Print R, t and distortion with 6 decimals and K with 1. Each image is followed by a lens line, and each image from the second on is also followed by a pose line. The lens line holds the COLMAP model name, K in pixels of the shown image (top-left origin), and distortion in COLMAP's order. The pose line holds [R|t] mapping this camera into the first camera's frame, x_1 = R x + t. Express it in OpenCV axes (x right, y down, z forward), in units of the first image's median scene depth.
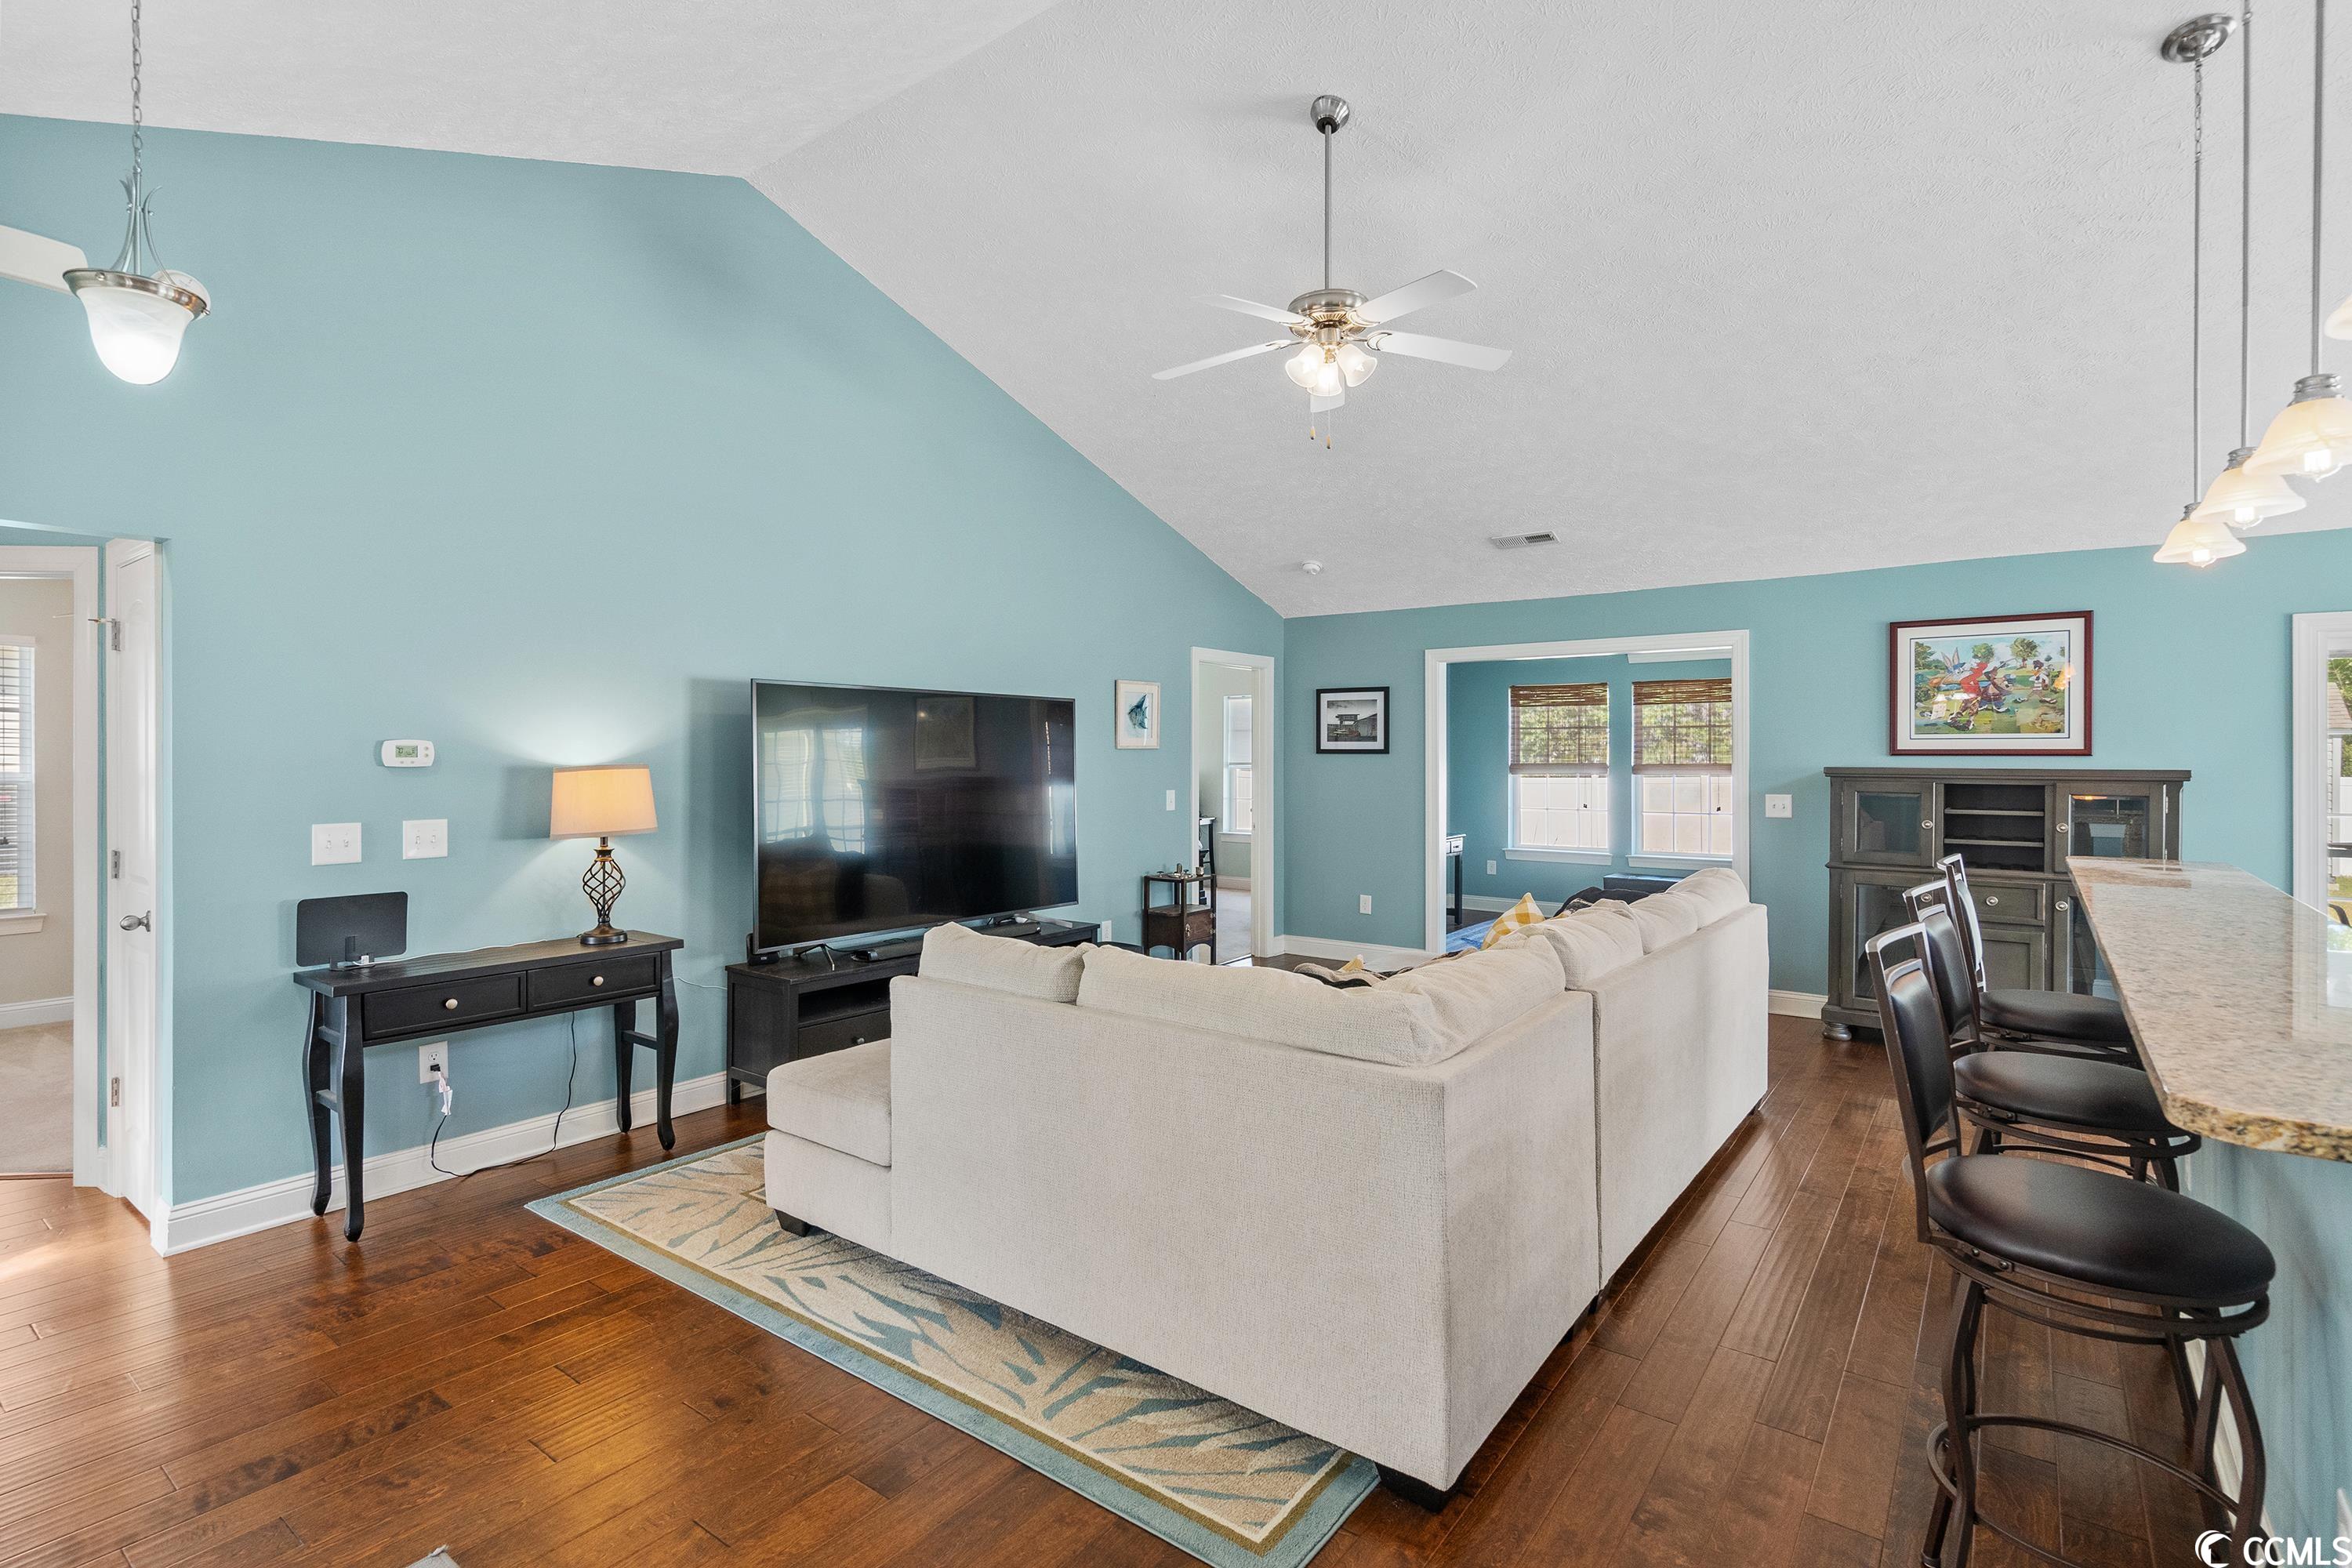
lens RADIAL K [[1099.9, 0, 1122.4], [0, 1099.9, 763.0], [0, 0, 1]] dist [-0.004404, 0.000846]
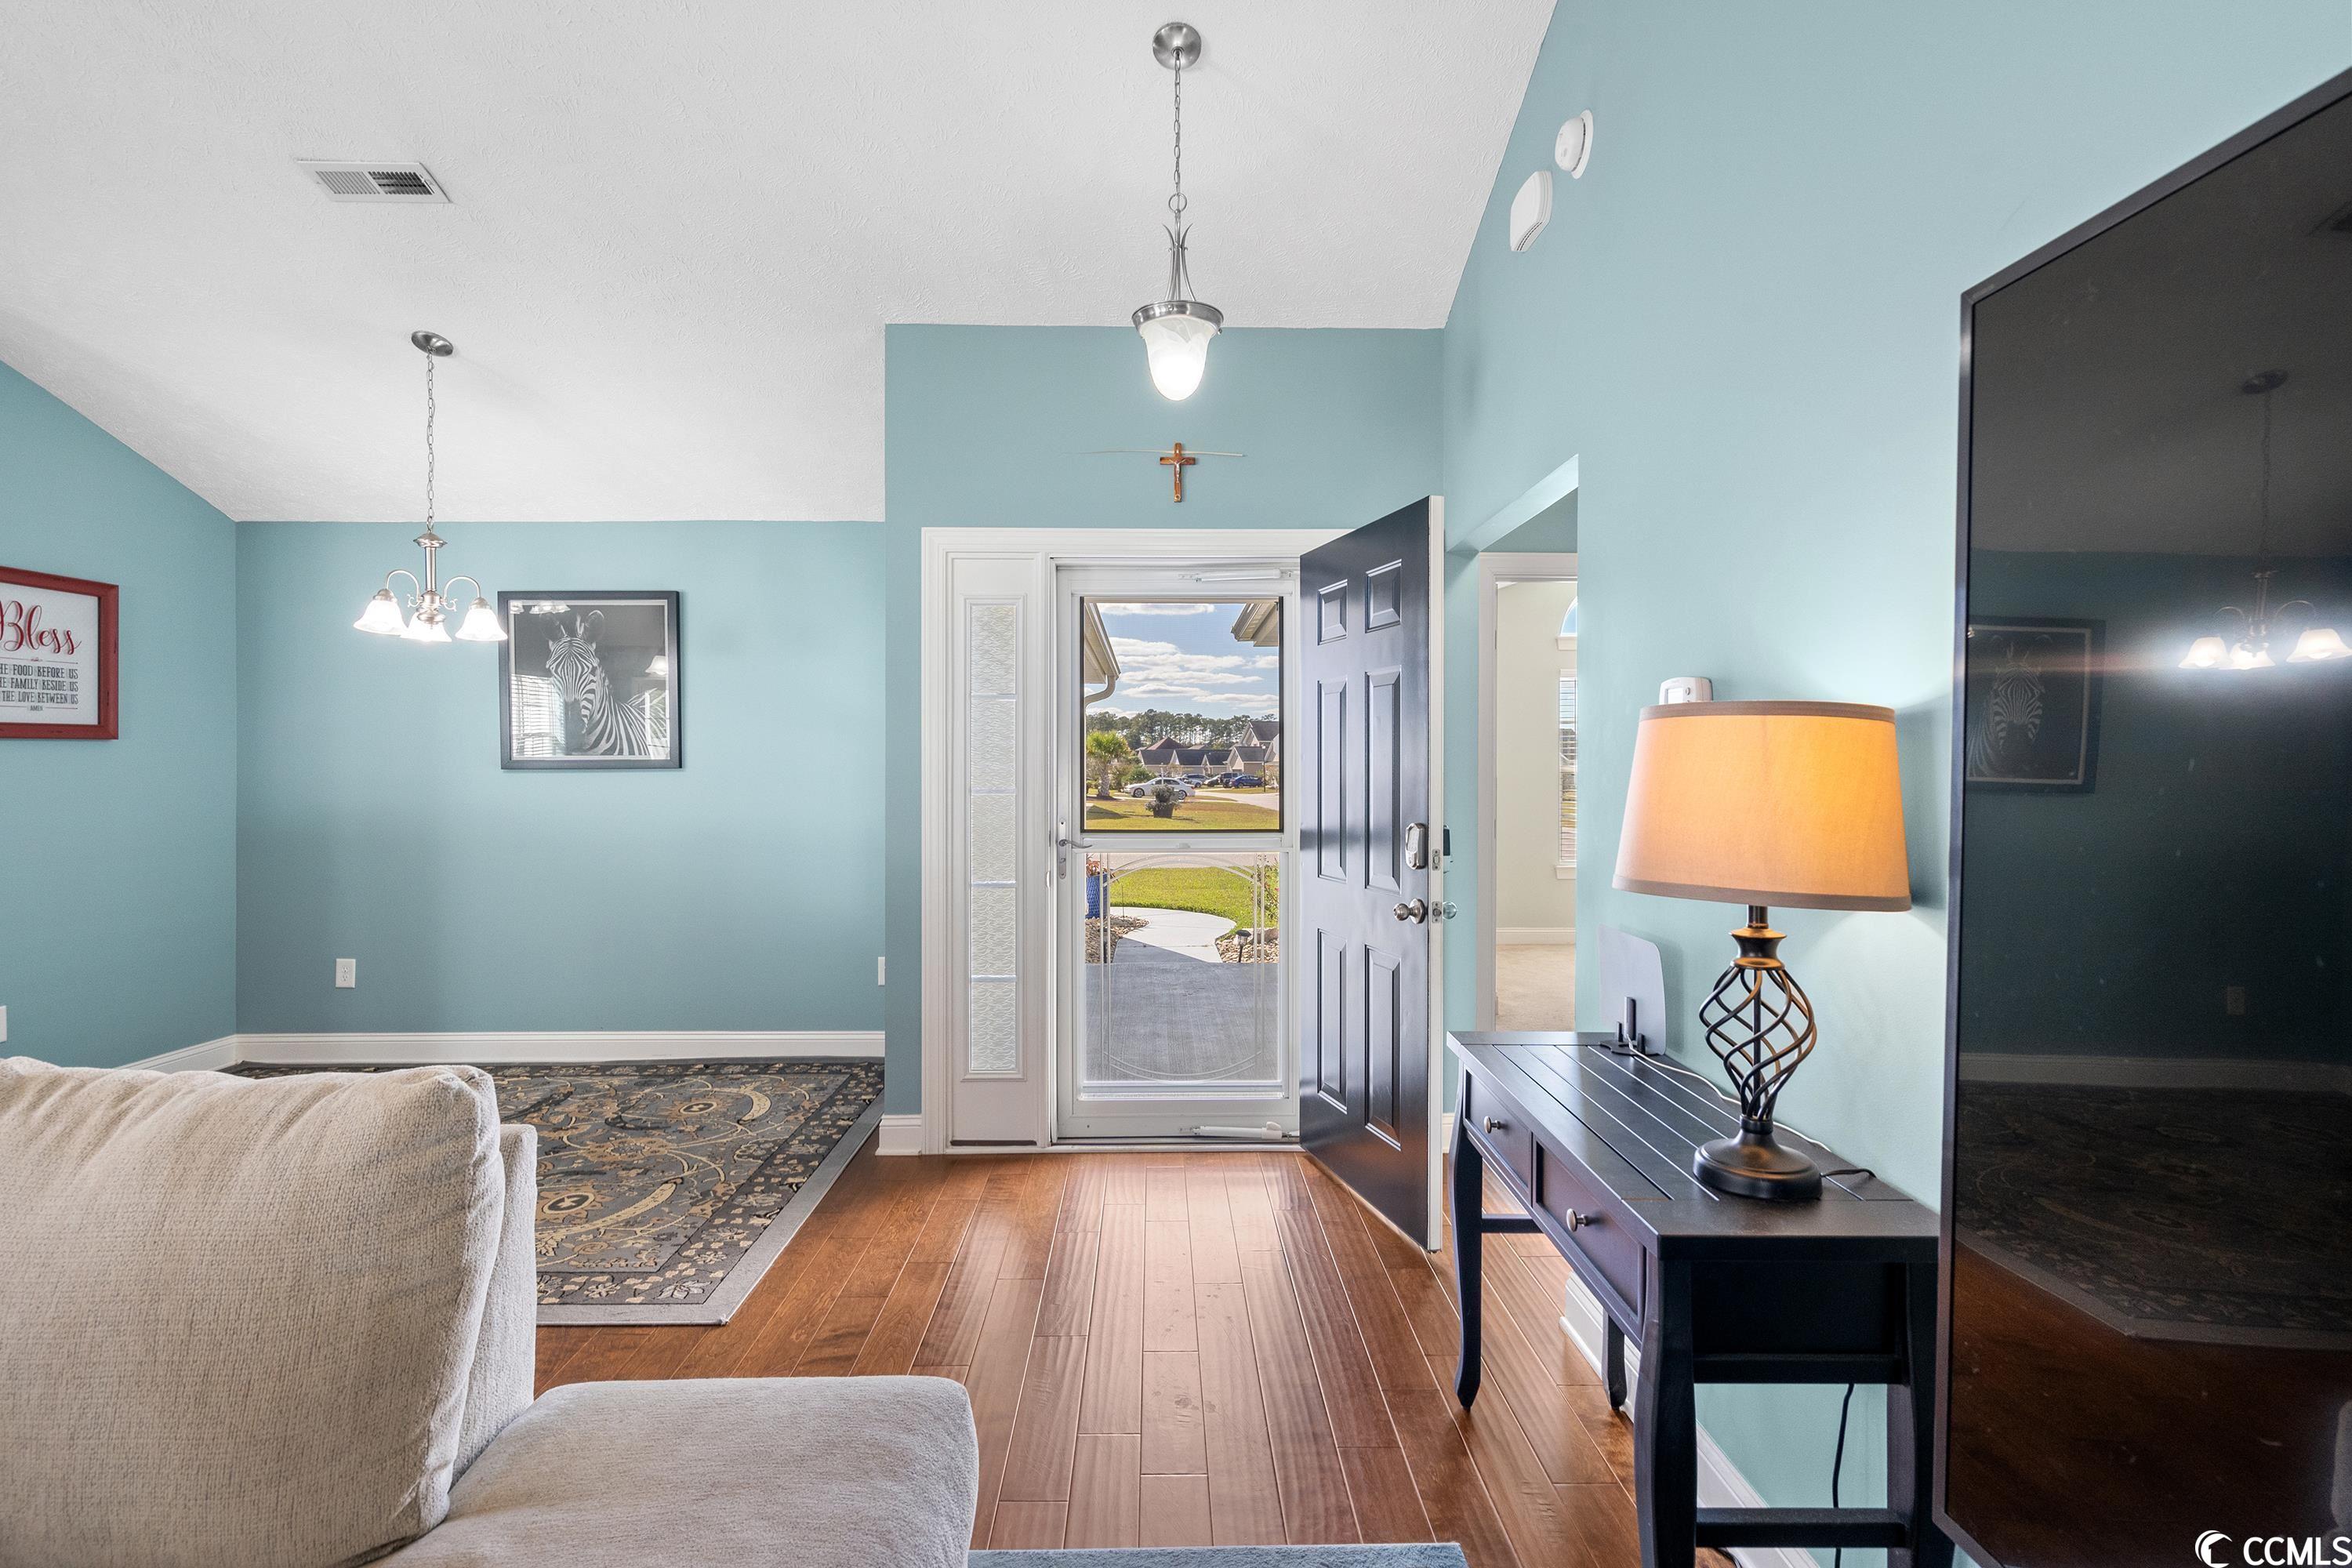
lens RADIAL K [[1166.1, 0, 1166.0], [0, 1166.1, 774.2], [0, 0, 1]] dist [0.000593, -0.002251]
pose [[-0.776302, 0.006176, -0.630331, -0.053934], [-0.004701, 0.999867, 0.015587, 0.014047], [0.630344, 0.015064, -0.776170, 0.929180]]
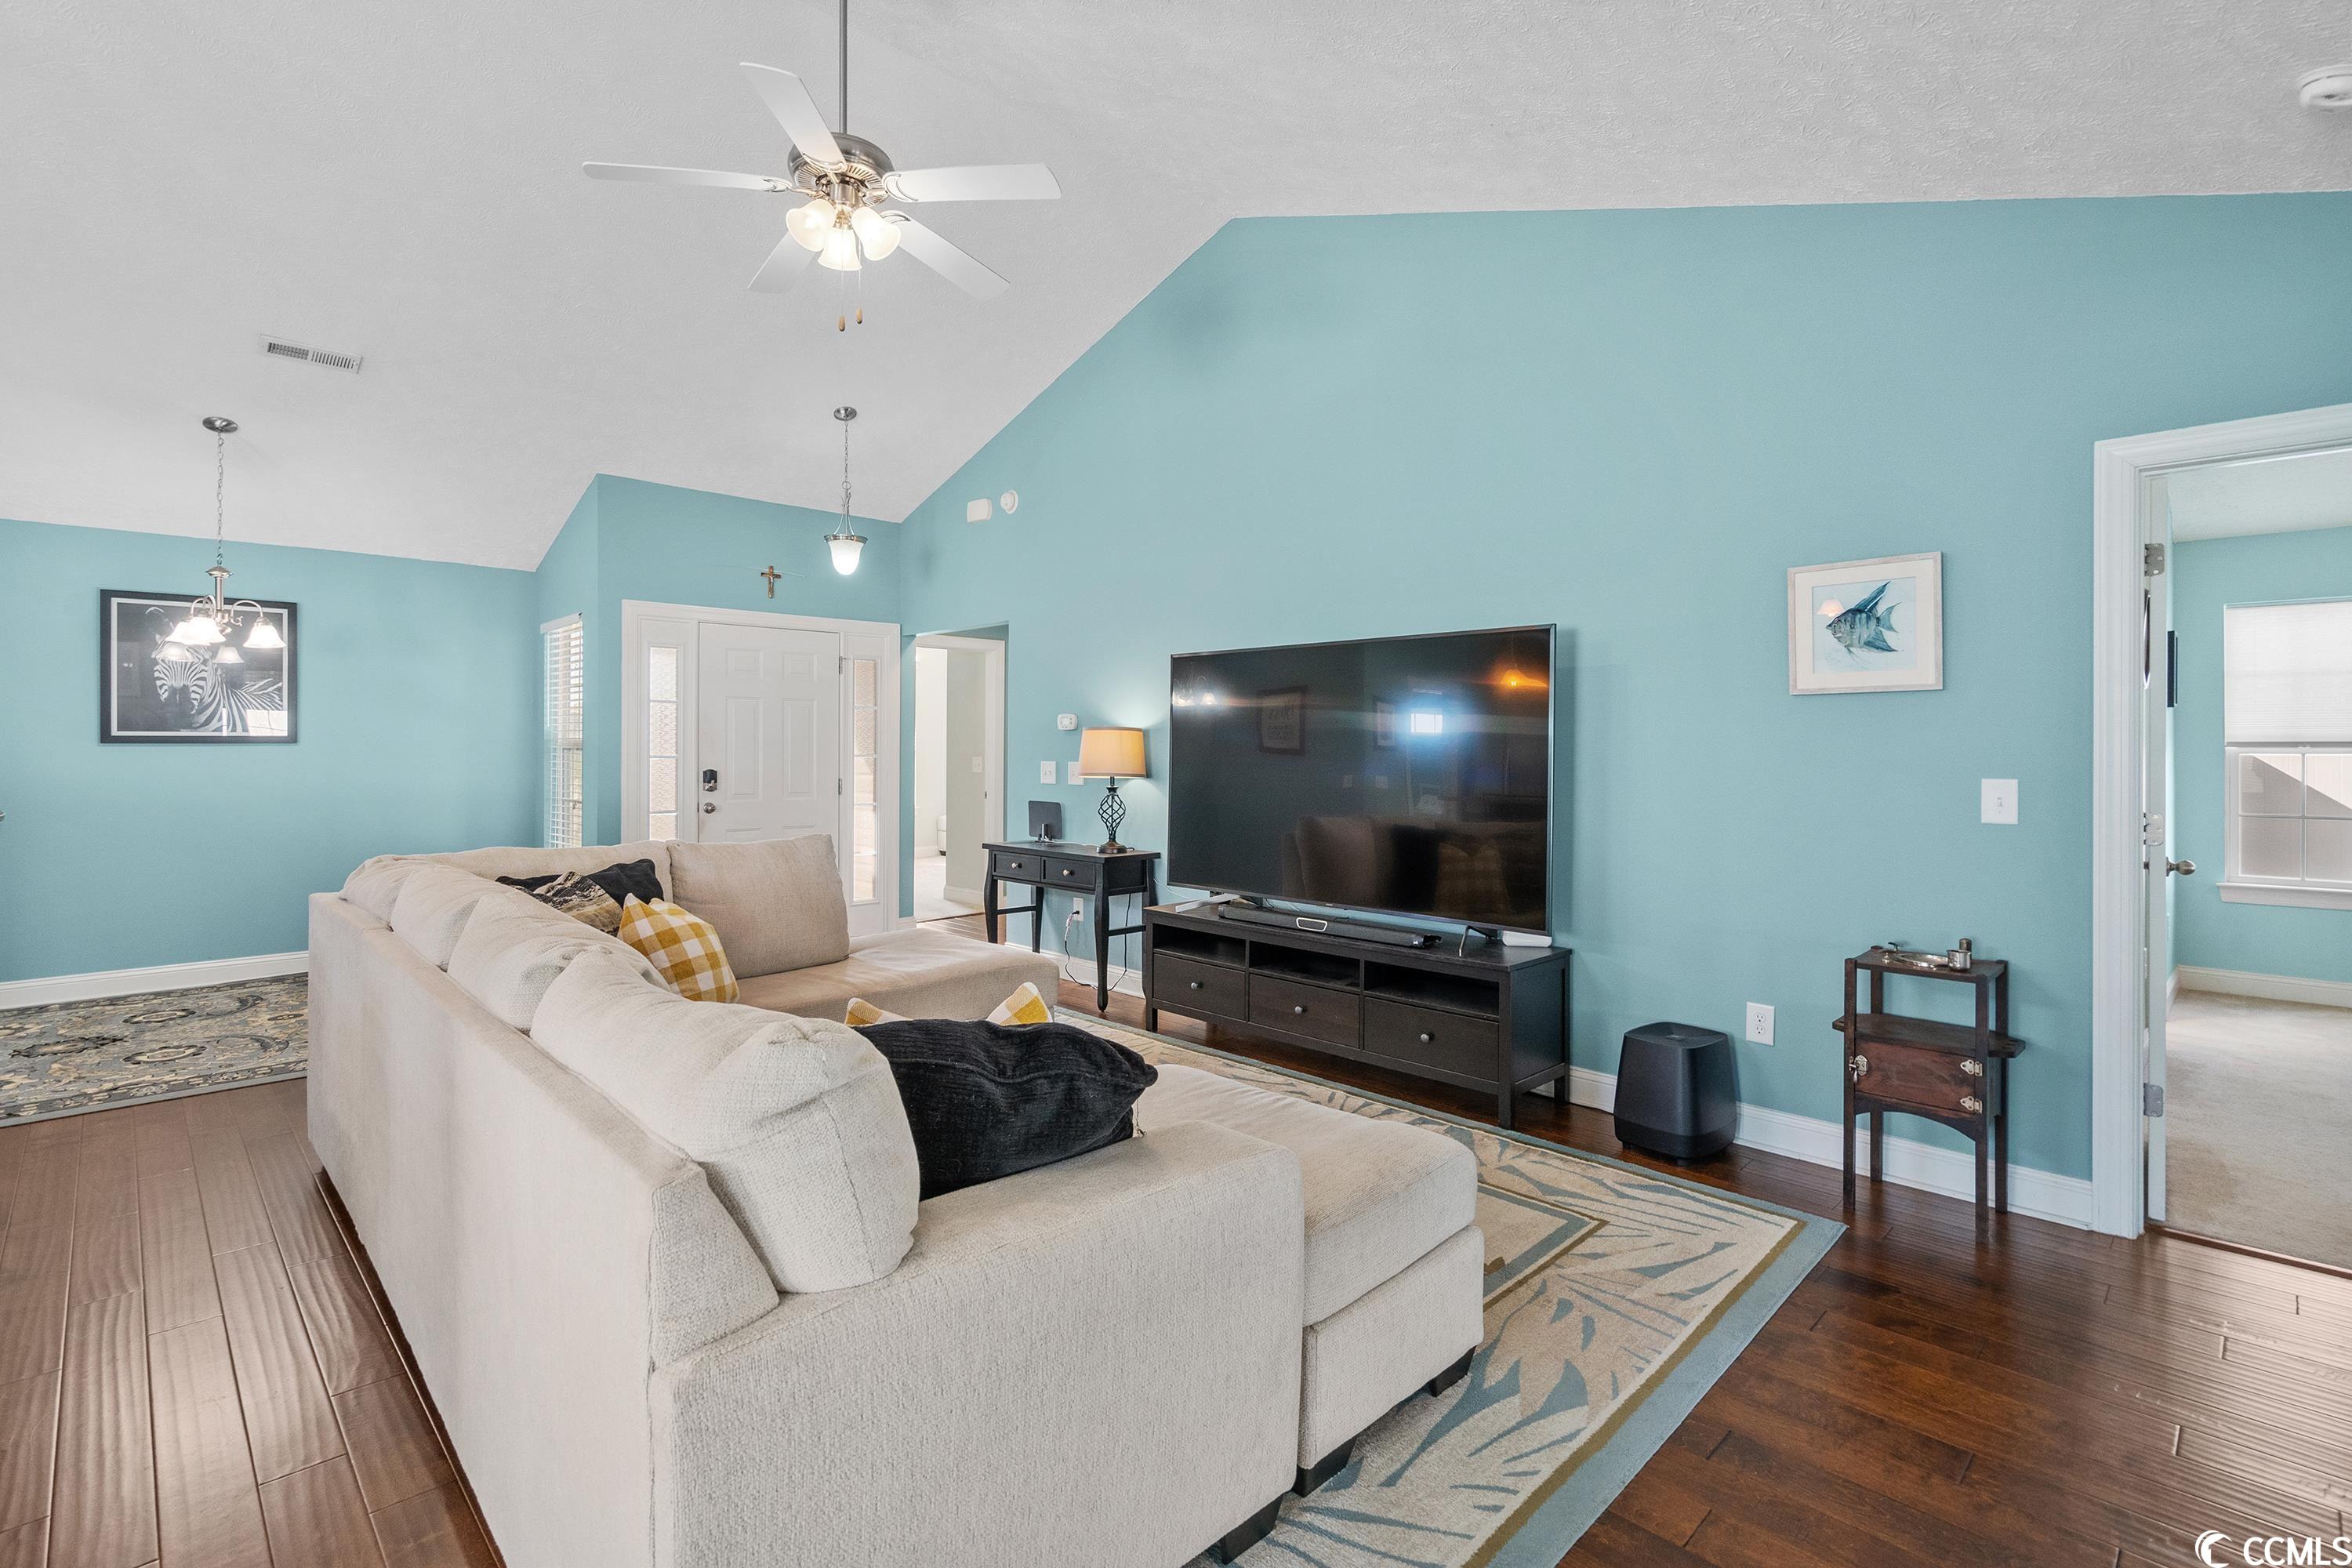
lens RADIAL K [[1099.9, 0, 1163.9], [0, 1099.9, 734.7], [0, 0, 1]] dist [-0.004404, 0.000846]
pose [[-0.127220, -0.009981, -0.991824, 0.712502], [-0.010628, 0.999906, -0.008699, 0.017554], [0.991818, 0.009435, -0.127314, 0.971379]]
